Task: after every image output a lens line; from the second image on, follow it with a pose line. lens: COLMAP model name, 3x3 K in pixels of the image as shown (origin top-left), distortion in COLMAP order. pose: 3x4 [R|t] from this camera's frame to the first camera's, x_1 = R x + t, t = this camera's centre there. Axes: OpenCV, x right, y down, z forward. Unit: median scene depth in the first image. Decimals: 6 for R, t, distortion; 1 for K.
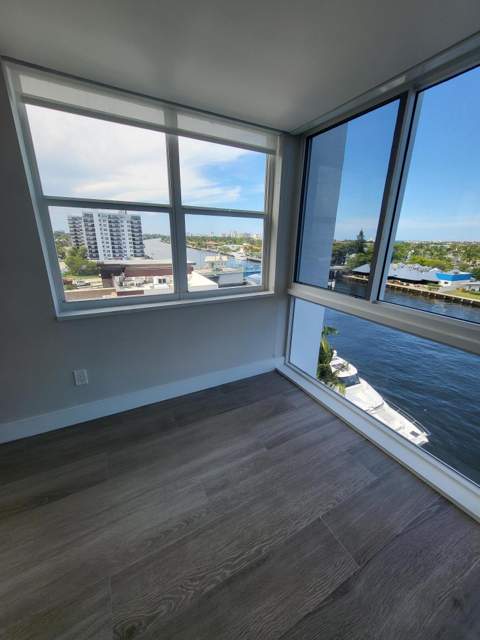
lens RADIAL K [[254.2, 0, 243.0], [0, 254.2, 323.9], [0, 0, 1]] dist [-0.000029, -0.000492]
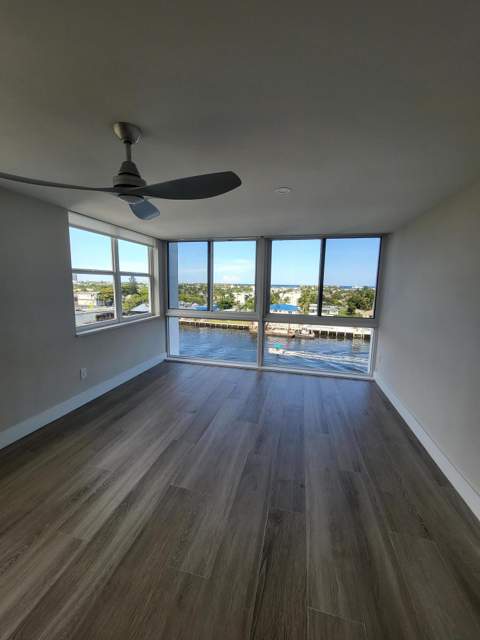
lens RADIAL K [[254.2, 0, 241.2], [0, 254.2, 324.6], [0, 0, 1]] dist [-0.000029, -0.000492]
pose [[0.676504, -0.126680, 0.725461, -0.846267], [0.236274, 0.970353, -0.050886, 0.179957], [-0.697507, 0.205833, 0.686379, -0.675478]]
